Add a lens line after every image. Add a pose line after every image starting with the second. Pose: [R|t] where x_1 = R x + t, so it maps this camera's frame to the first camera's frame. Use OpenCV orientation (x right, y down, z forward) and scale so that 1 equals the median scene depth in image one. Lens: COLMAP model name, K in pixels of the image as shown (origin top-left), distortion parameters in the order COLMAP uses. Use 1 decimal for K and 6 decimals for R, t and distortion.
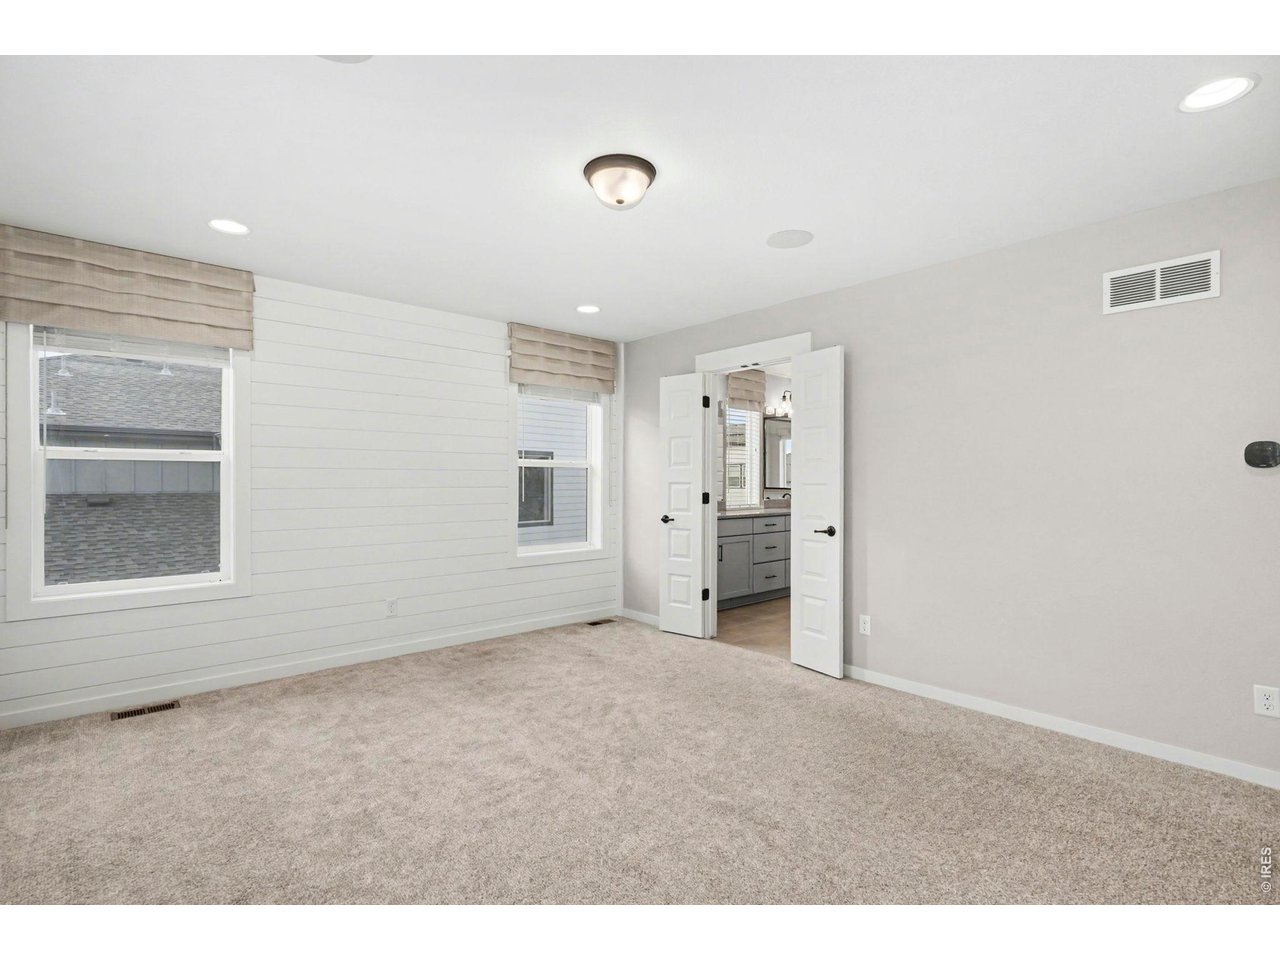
lens RADIAL K [[616.8, 0, 634.3], [0, 616.8, 485.9], [0, 0, 1]] dist [0.003129, 0.000350]
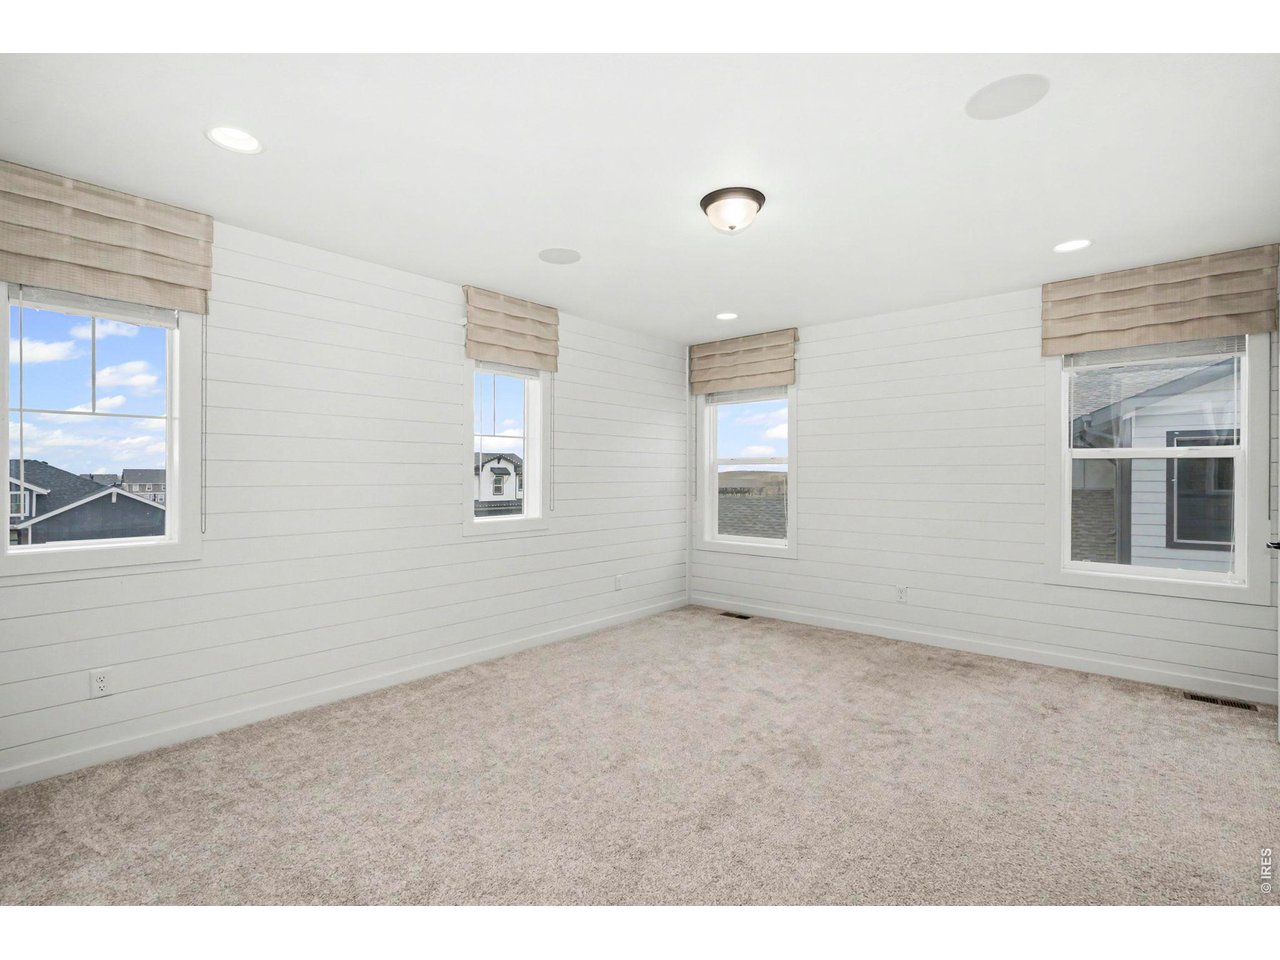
lens RADIAL K [[616.8, 0, 634.3], [0, 616.8, 485.9], [0, 0, 1]] dist [0.003129, 0.000350]
pose [[0.120314, 0.012210, -0.992661, 0.623048], [-0.010779, 0.999881, 0.010992, 0.000397], [0.992677, 0.009377, 0.120431, 0.407295]]
